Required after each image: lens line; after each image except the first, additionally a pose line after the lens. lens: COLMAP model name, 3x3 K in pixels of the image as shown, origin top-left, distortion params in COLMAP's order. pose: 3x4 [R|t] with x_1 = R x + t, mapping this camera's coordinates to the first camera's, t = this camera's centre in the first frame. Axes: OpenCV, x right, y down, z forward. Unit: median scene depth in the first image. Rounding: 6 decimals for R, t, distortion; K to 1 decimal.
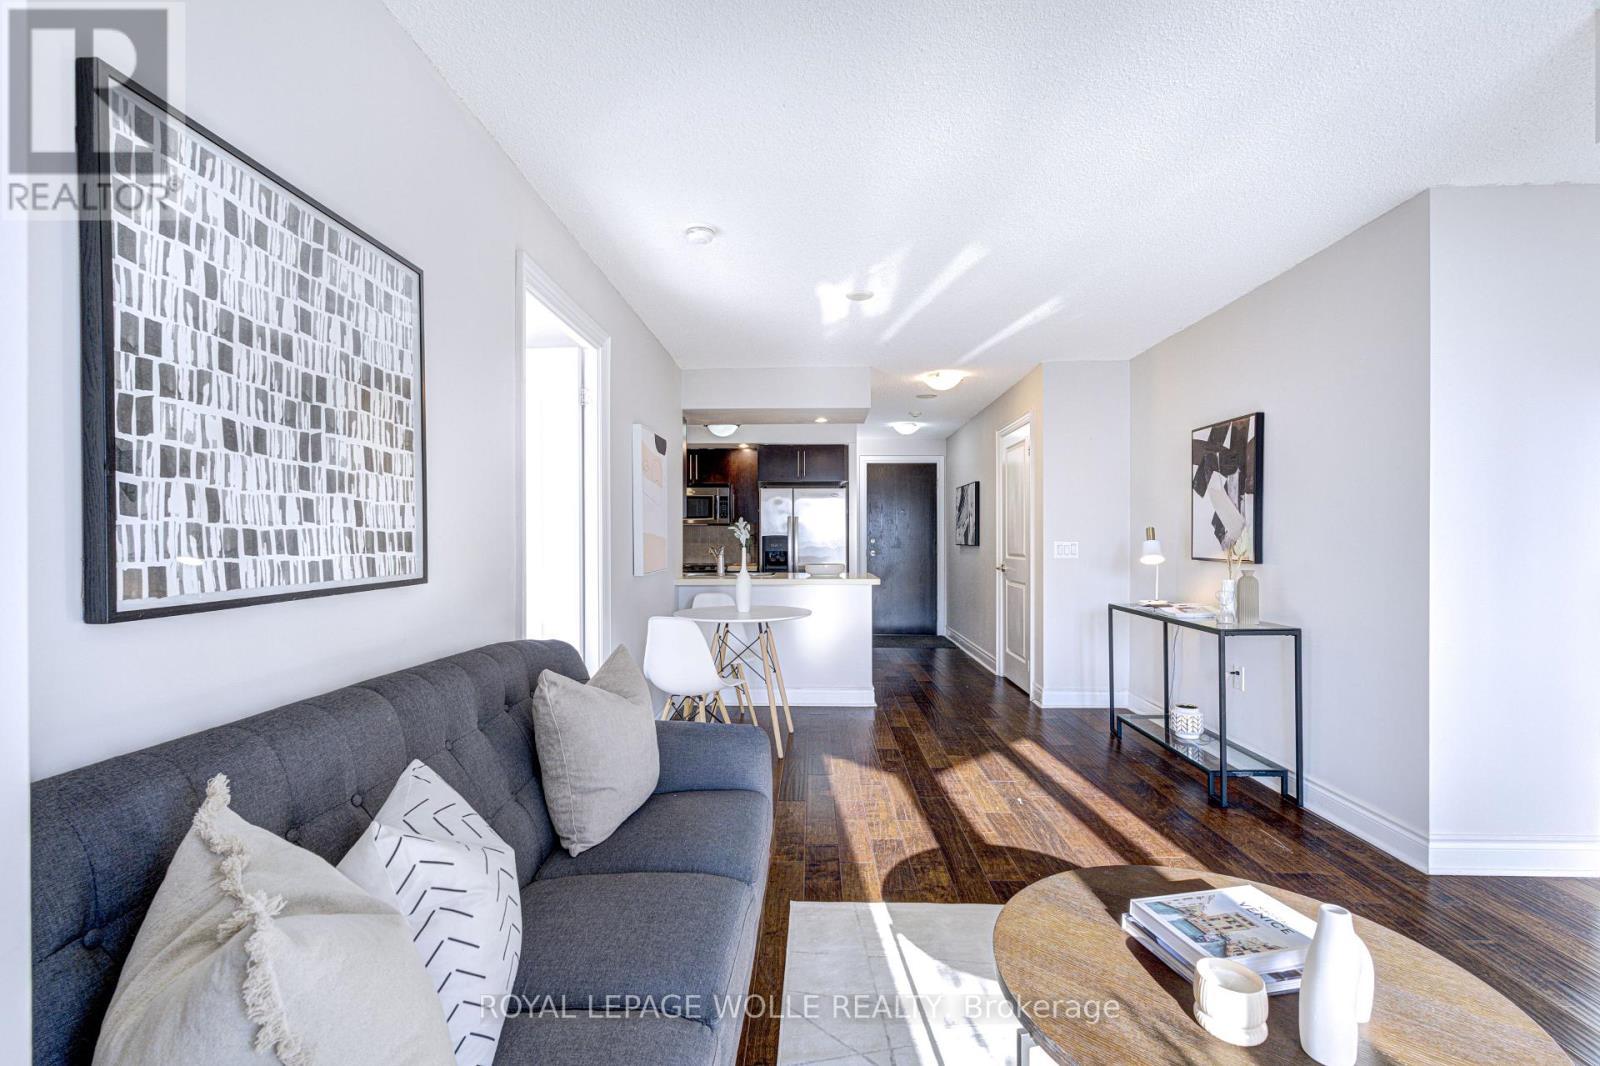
lens RADIAL K [[701.4, 0, 794.4], [0, 701.4, 538.3], [0, 0, 1]] dist [-0.004394, 0.001099]
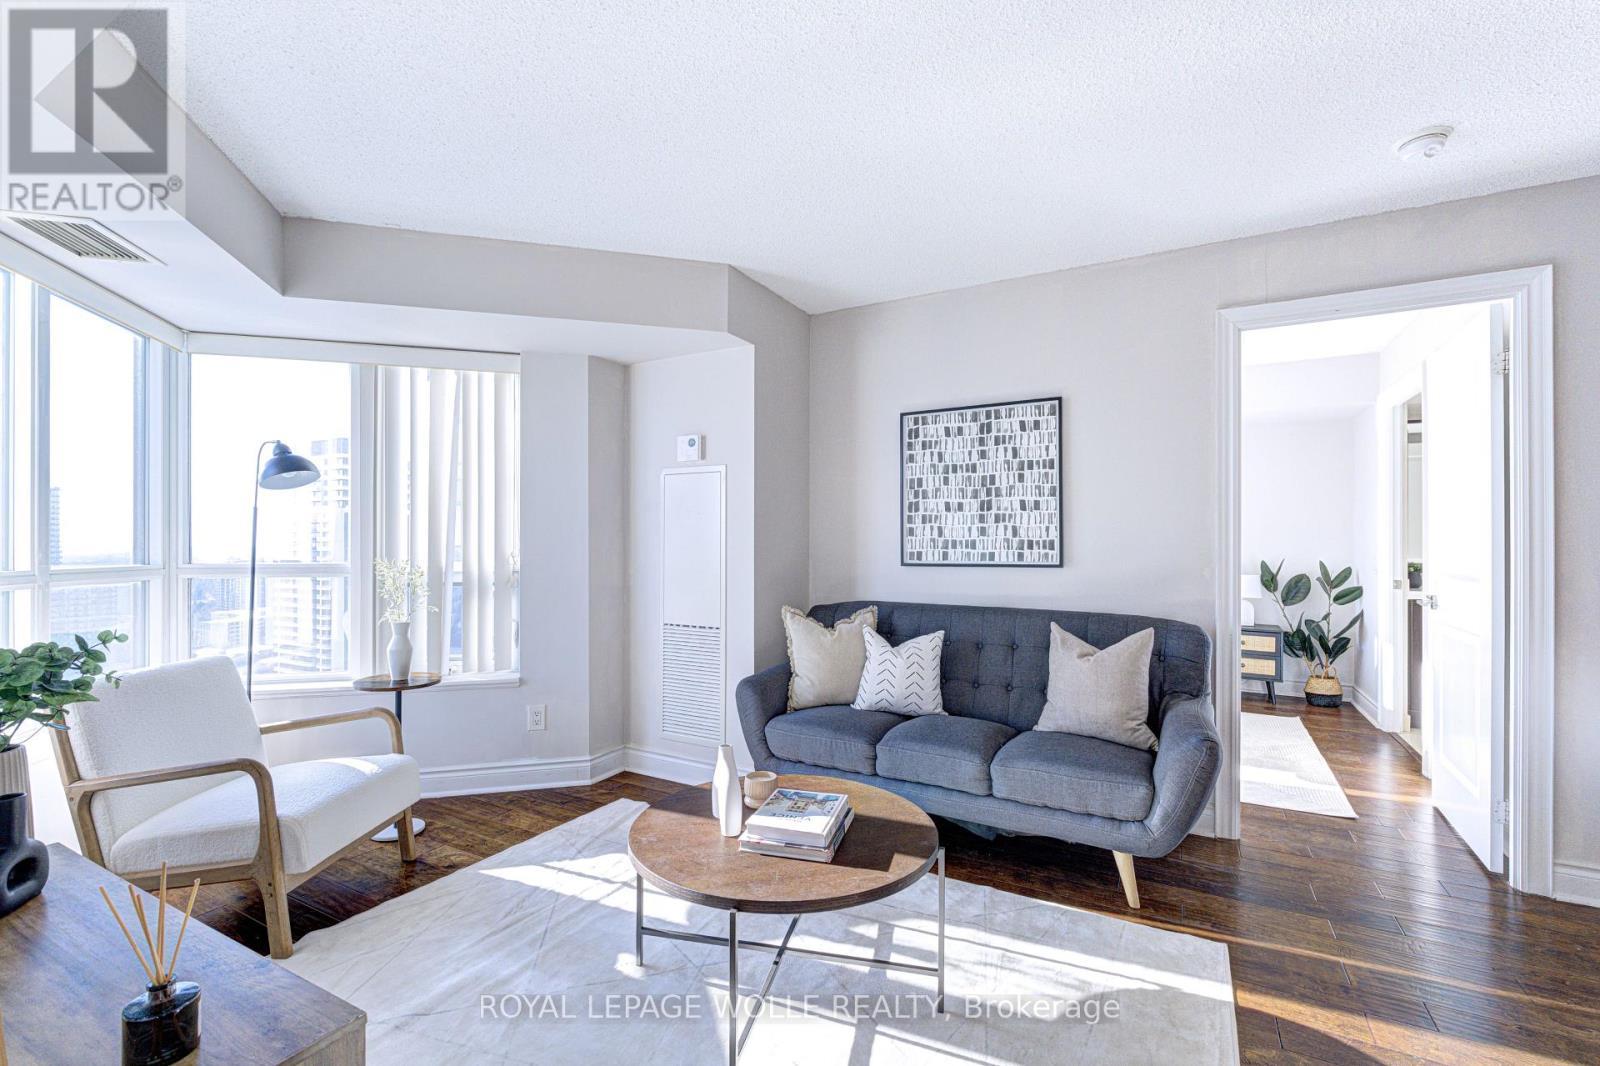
lens RADIAL K [[701.4, 0, 797.5], [0, 701.4, 535.0], [0, 0, 1]] dist [-0.004394, 0.001099]
pose [[-0.460257, -0.003266, -0.887780, 0.801080], [-0.002537, 0.999994, -0.002363, -0.009106], [0.887782, 0.001165, -0.460262, 0.699229]]
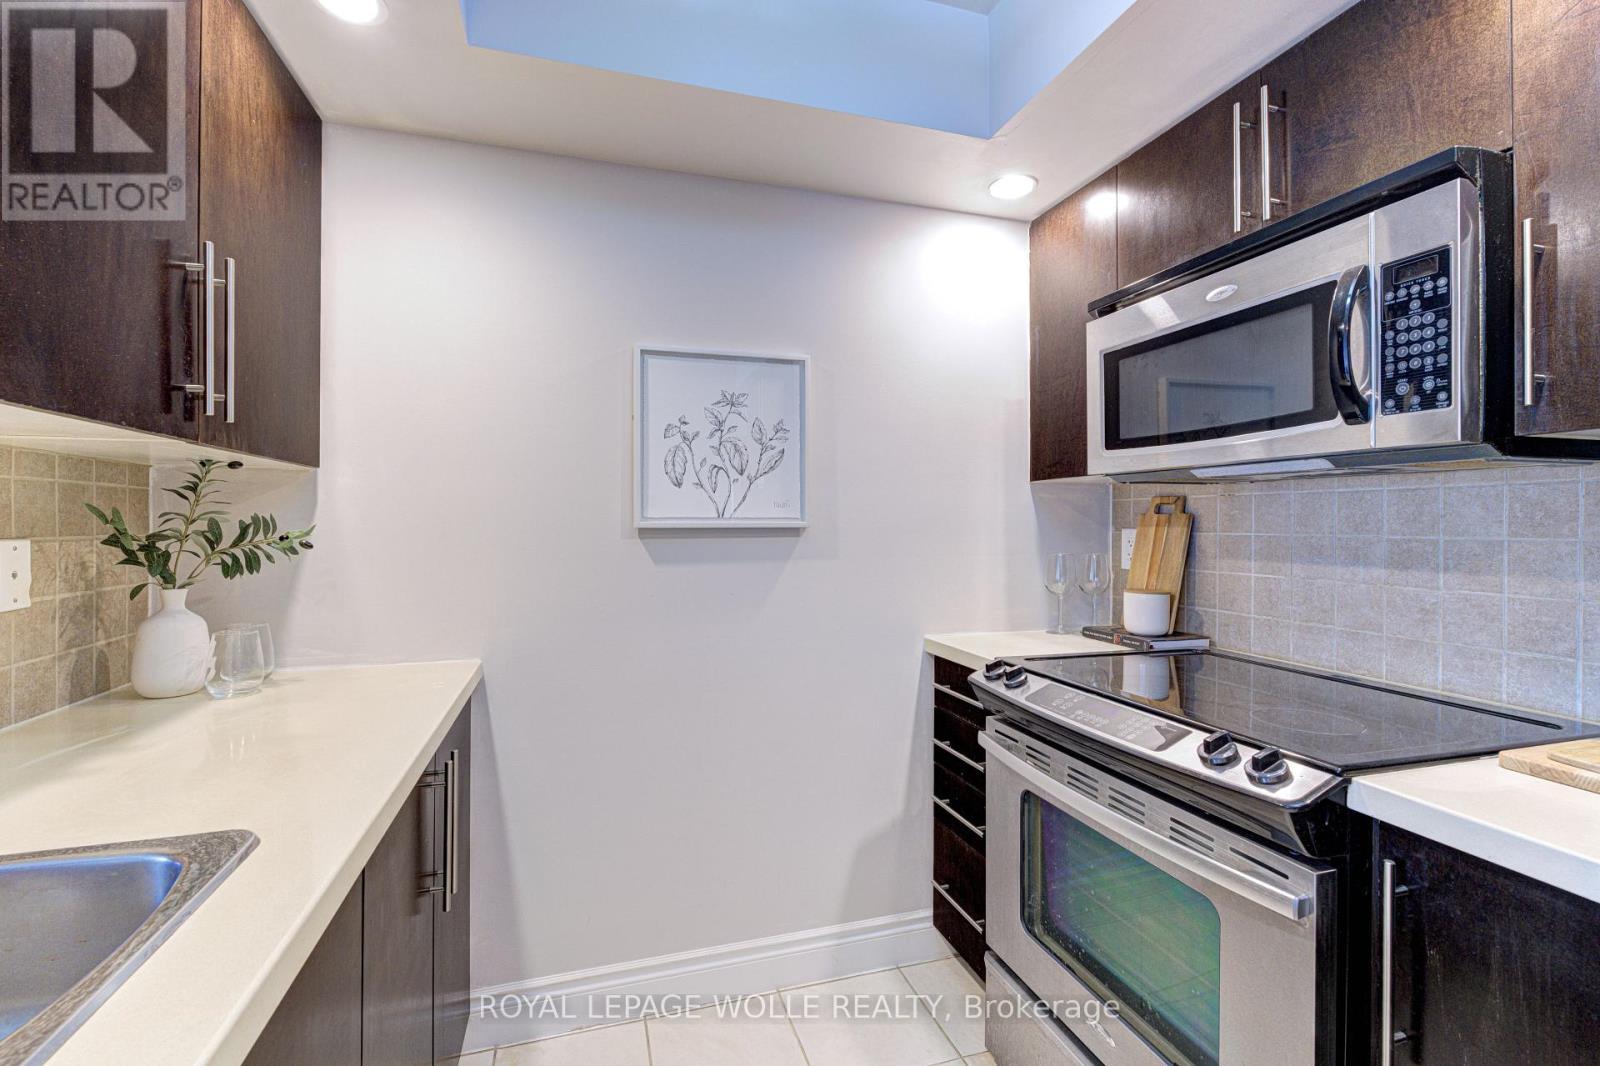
lens RADIAL K [[701.4, 0, 800.6], [0, 701.4, 522.2], [0, 0, 1]] dist [-0.004394, 0.001099]
pose [[0.325101, 0.000285, -0.945679, -0.018059], [0.003540, 0.999993, 0.001518, -0.015664], [0.945673, -0.003841, 0.325098, 1.992627]]
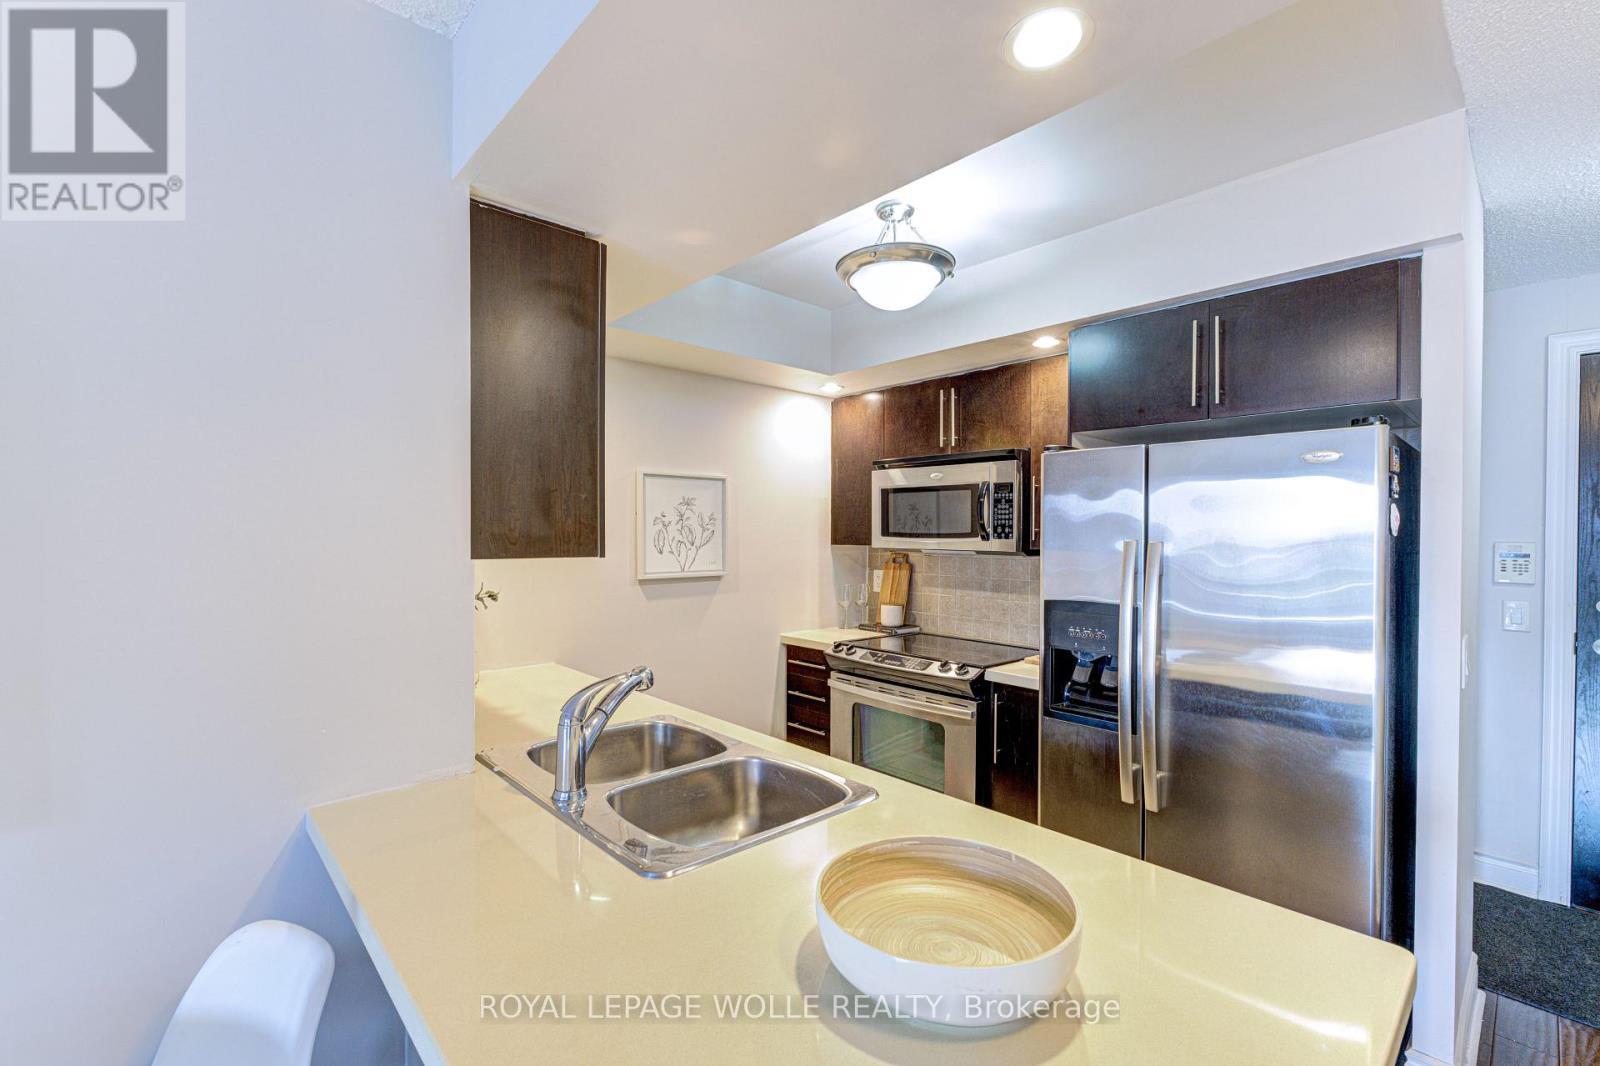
lens RADIAL K [[701.4, 0, 790.2], [0, 701.4, 538.2], [0, 0, 1]] dist [-0.004394, 0.001099]
pose [[0.696618, 0.012087, -0.717340, 0.231368], [-0.002426, 0.999892, 0.014493, -0.081404], [0.717438, -0.008356, 0.696572, 1.529582]]
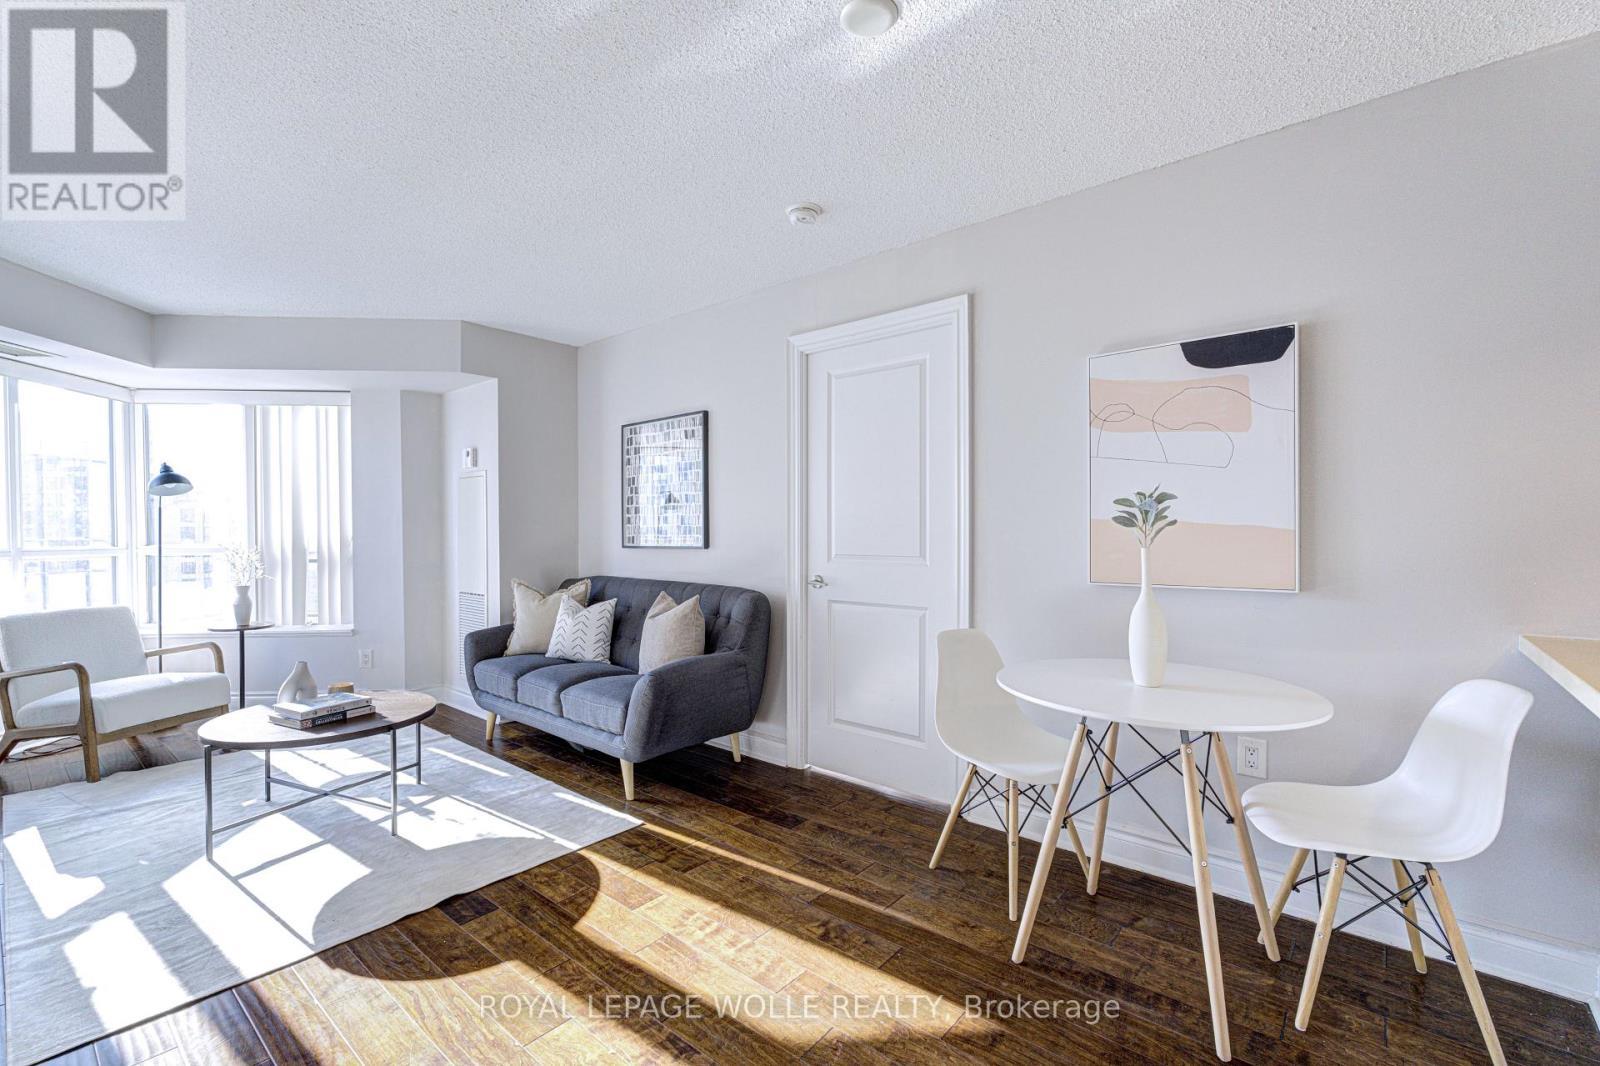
lens RADIAL K [[701.4, 0, 796.9], [0, 701.4, 534.7], [0, 0, 1]] dist [-0.004394, 0.001099]
pose [[-0.623796, 0.012561, -0.781486, 0.596885], [0.003512, 0.999906, 0.013268, -0.006711], [0.781579, 0.005532, -0.623782, 1.502888]]
